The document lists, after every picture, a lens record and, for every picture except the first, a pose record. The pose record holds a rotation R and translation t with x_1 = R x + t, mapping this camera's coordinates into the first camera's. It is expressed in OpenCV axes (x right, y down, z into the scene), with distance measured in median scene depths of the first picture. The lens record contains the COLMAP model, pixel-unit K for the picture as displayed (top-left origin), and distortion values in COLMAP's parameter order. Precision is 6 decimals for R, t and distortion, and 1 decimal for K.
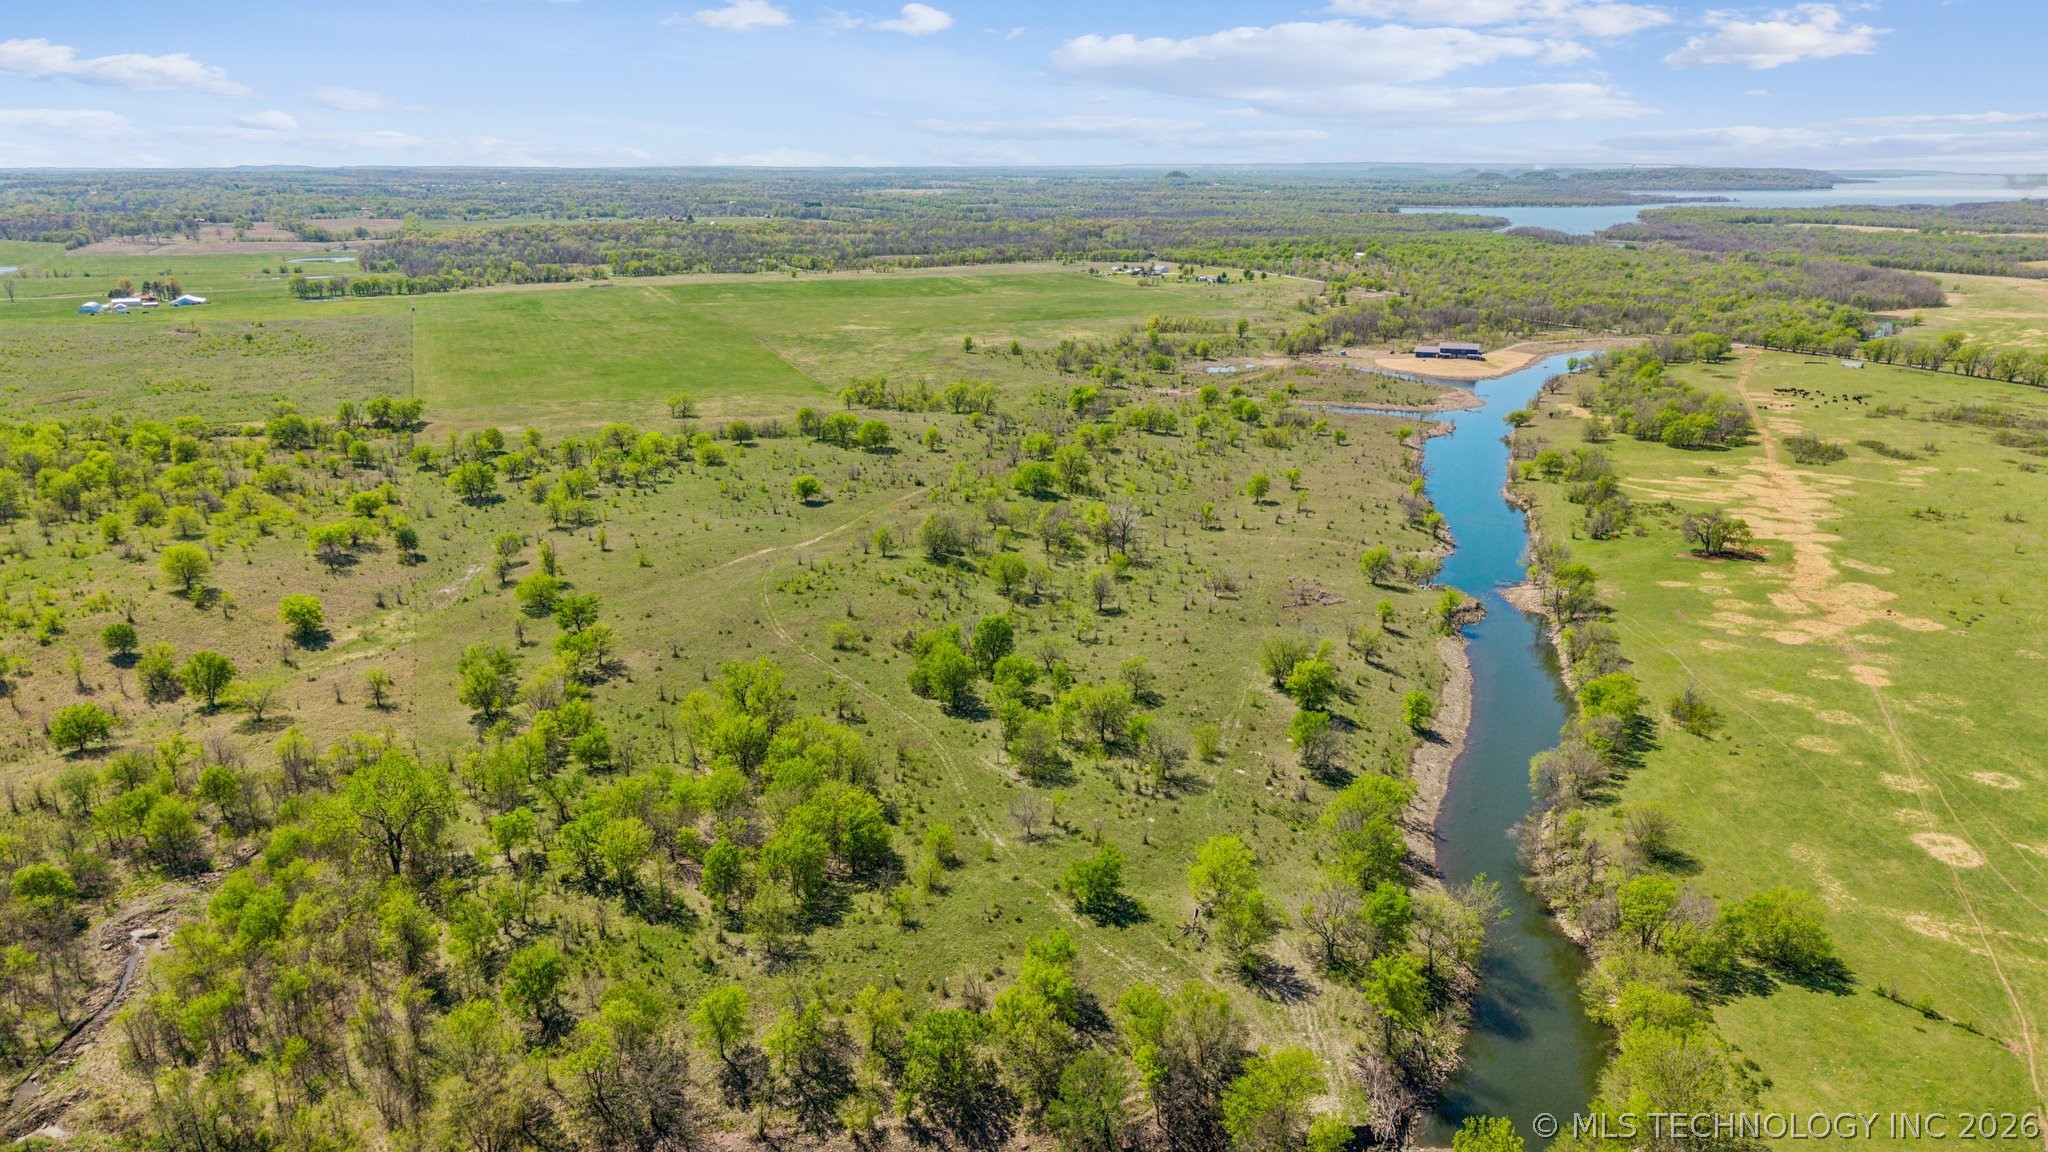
lens RADIAL K [[1395.1, 0, 1029.8], [0, 1395.1, 570.4], [0, 0, 1]] dist [0.020845, -0.025635]
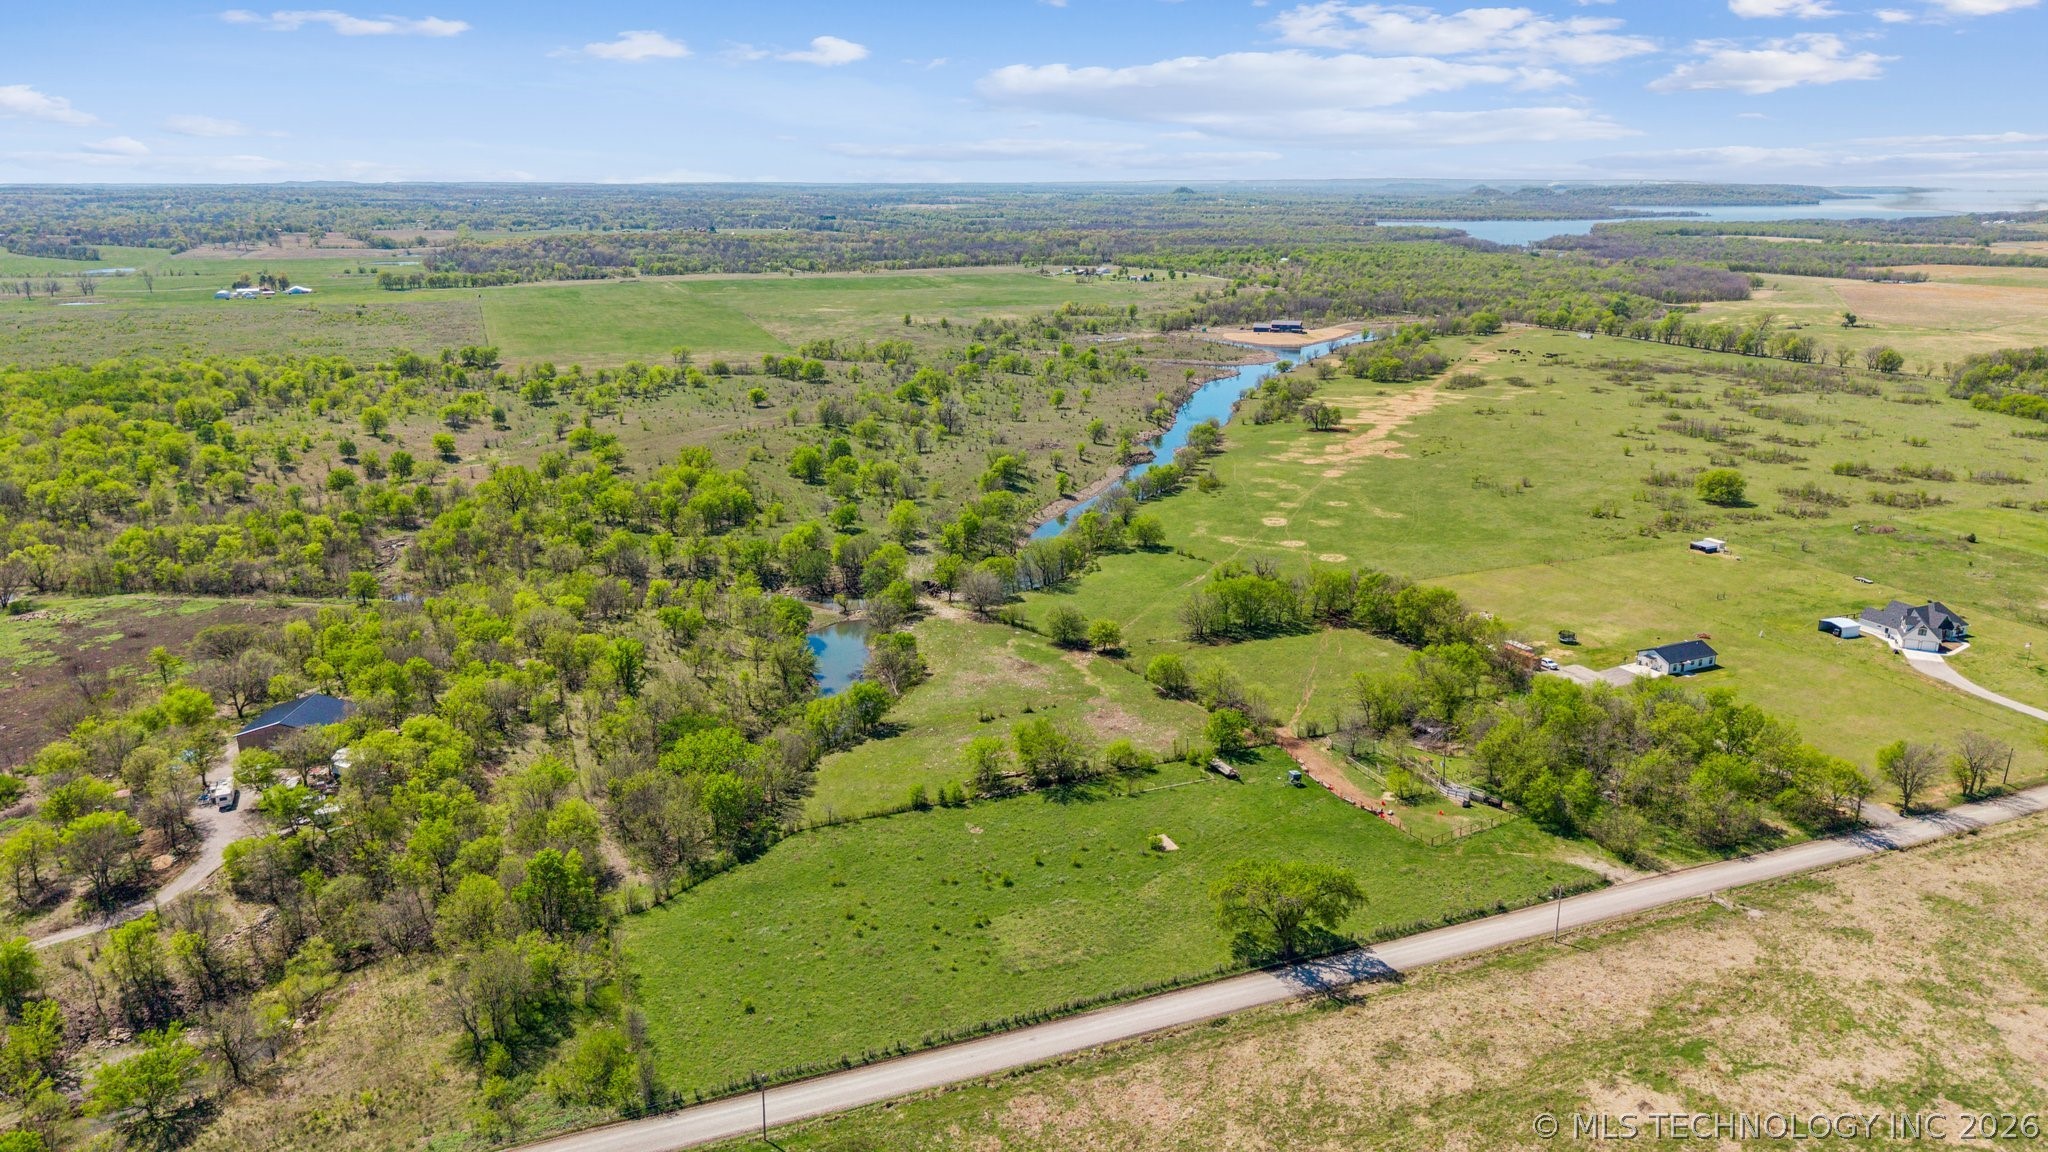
lens RADIAL K [[1429.6, 0, 1020.9], [0, 1429.6, 567.2], [0, 0, 1]] dist [0.046315, -0.079210]
pose [[0.999414, 0.009254, -0.032967, 0.189109], [-0.009893, 0.999765, -0.019297, 0.162610], [0.032781, 0.019611, 0.999270, -0.566693]]
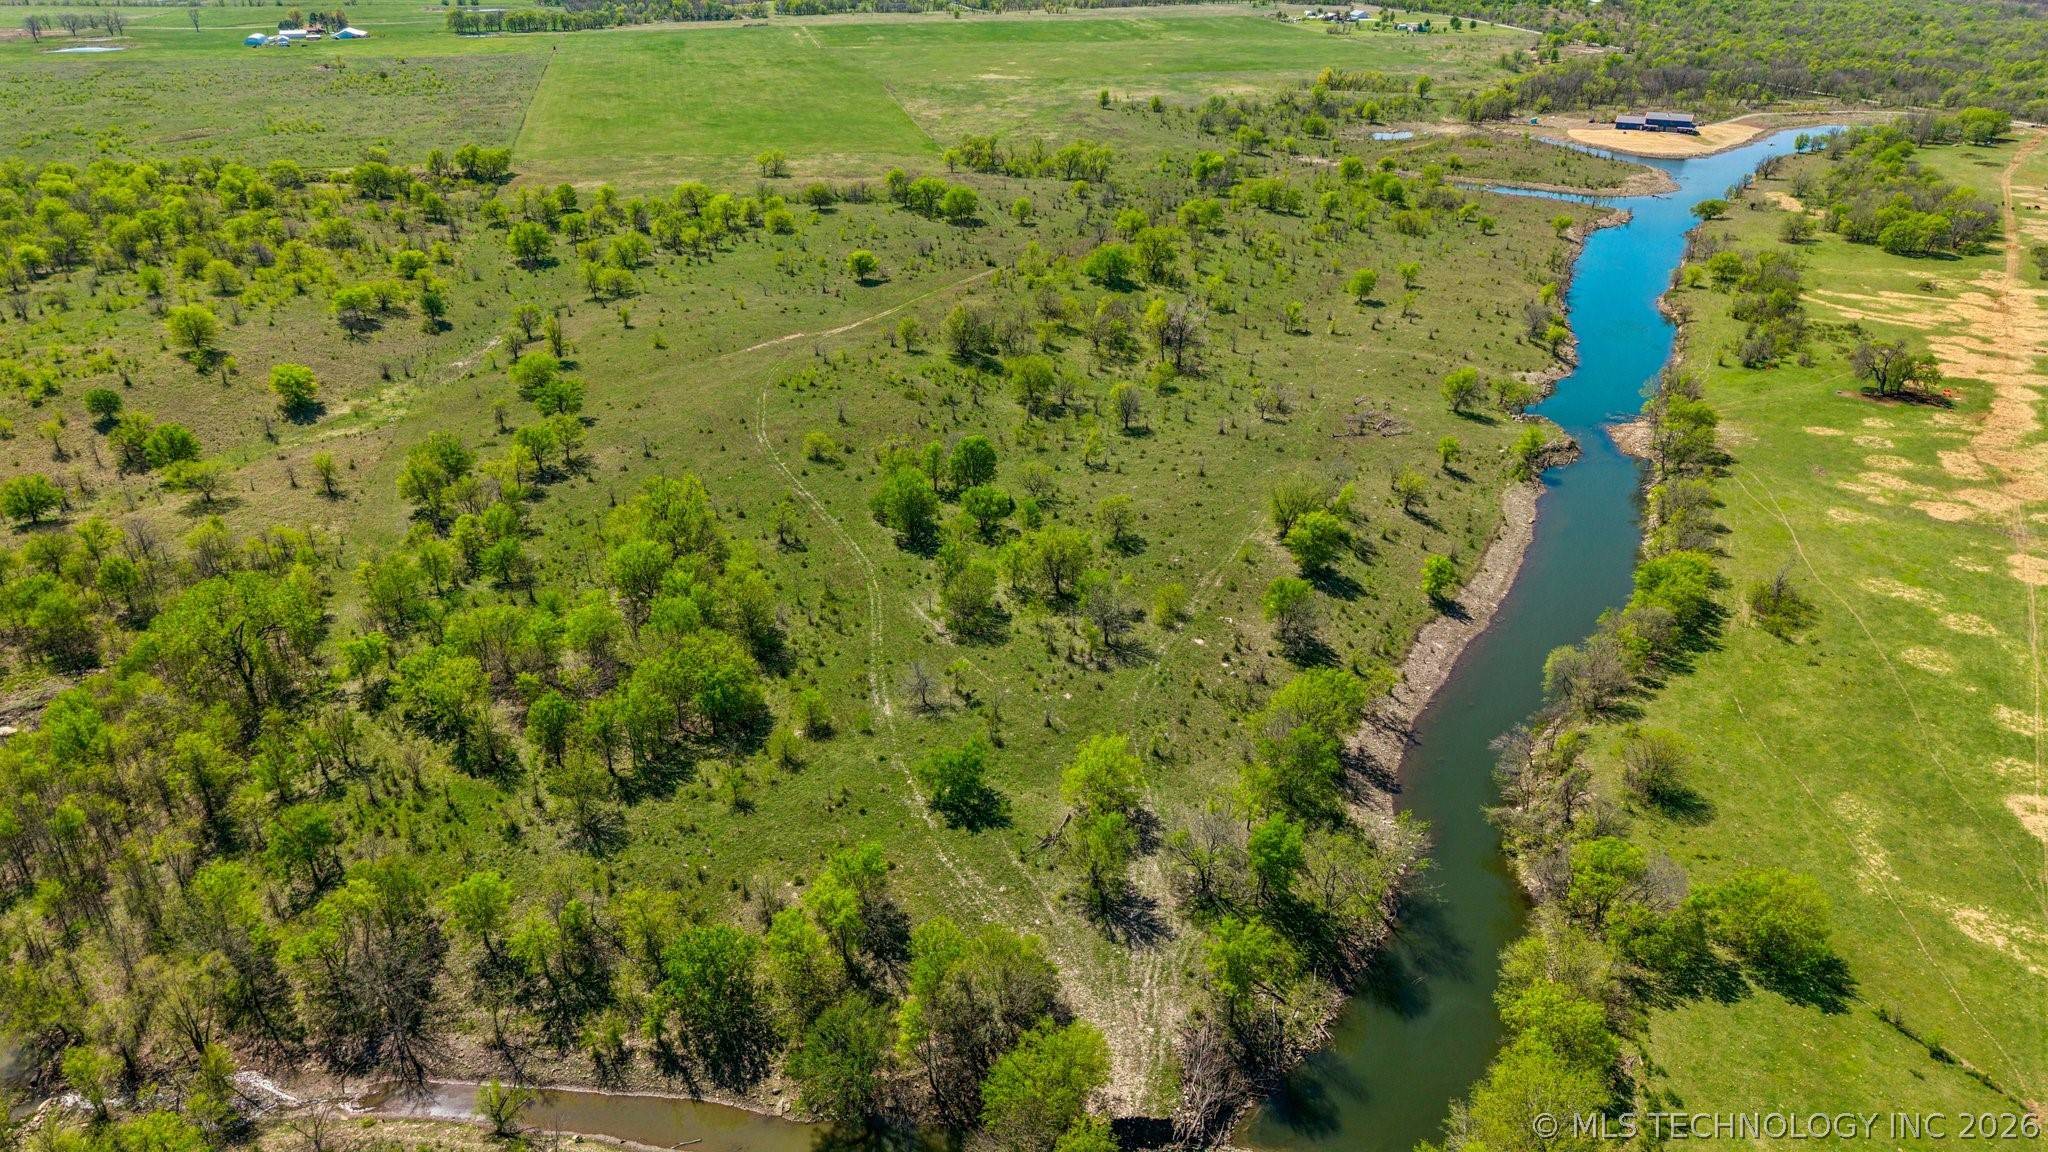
lens RADIAL K [[1395.1, 0, 1029.8], [0, 1395.1, 570.4], [0, 0, 1]] dist [0.020845, -0.025635]
pose [[0.987762, 0.071223, -0.138758, 0.098899], [-0.046710, 0.983899, 0.172514, -0.026378], [0.148811, -0.163921, 0.975185, 0.087813]]
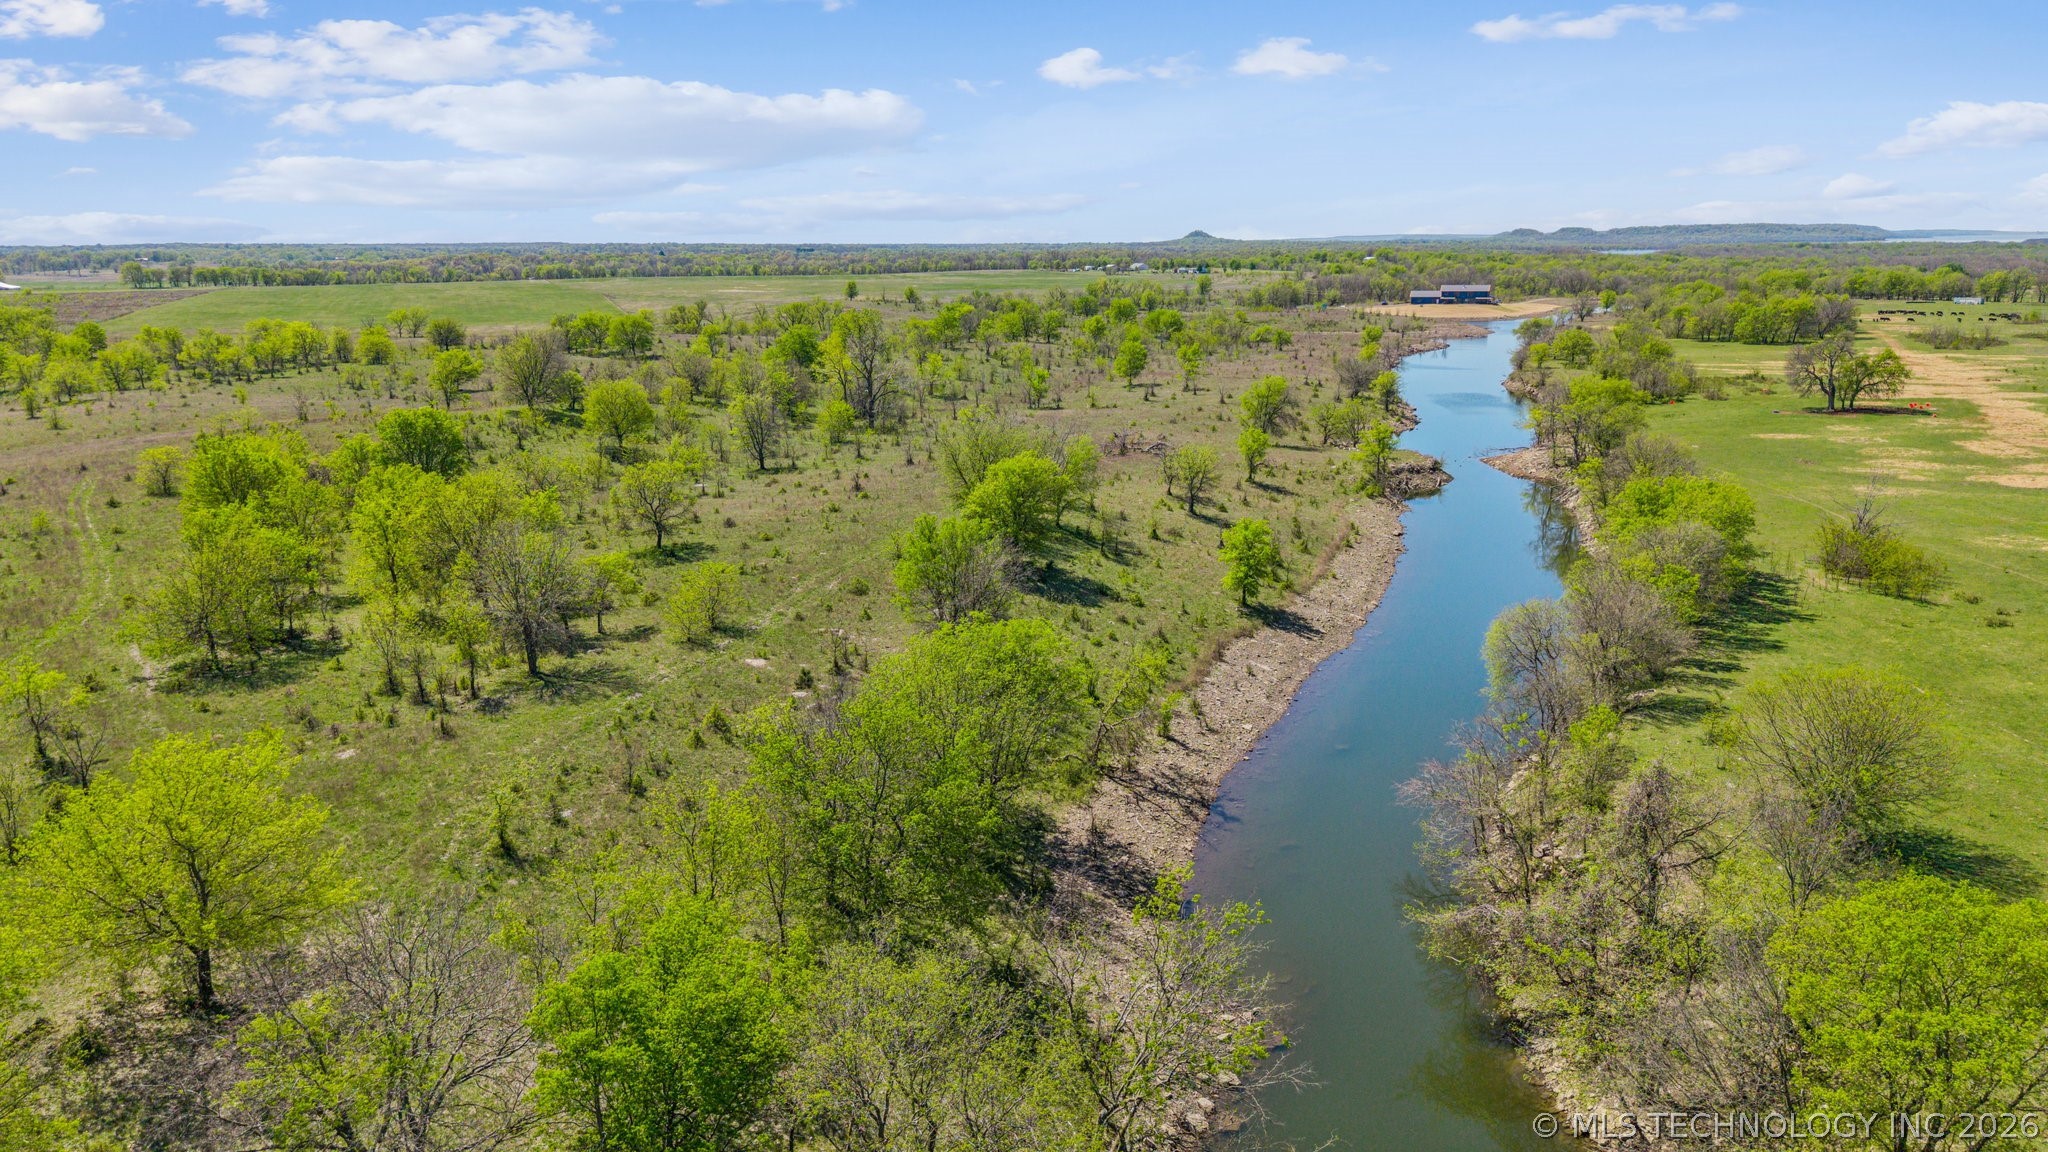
lens RADIAL K [[1395.1, 0, 1029.8], [0, 1395.1, 570.4], [0, 0, 1]] dist [0.020845, -0.025635]
pose [[0.999538, -0.003575, -0.030171, 0.145516], [0.001694, 0.998065, -0.062150, 0.086338], [0.030335, 0.062070, 0.997611, 0.363177]]
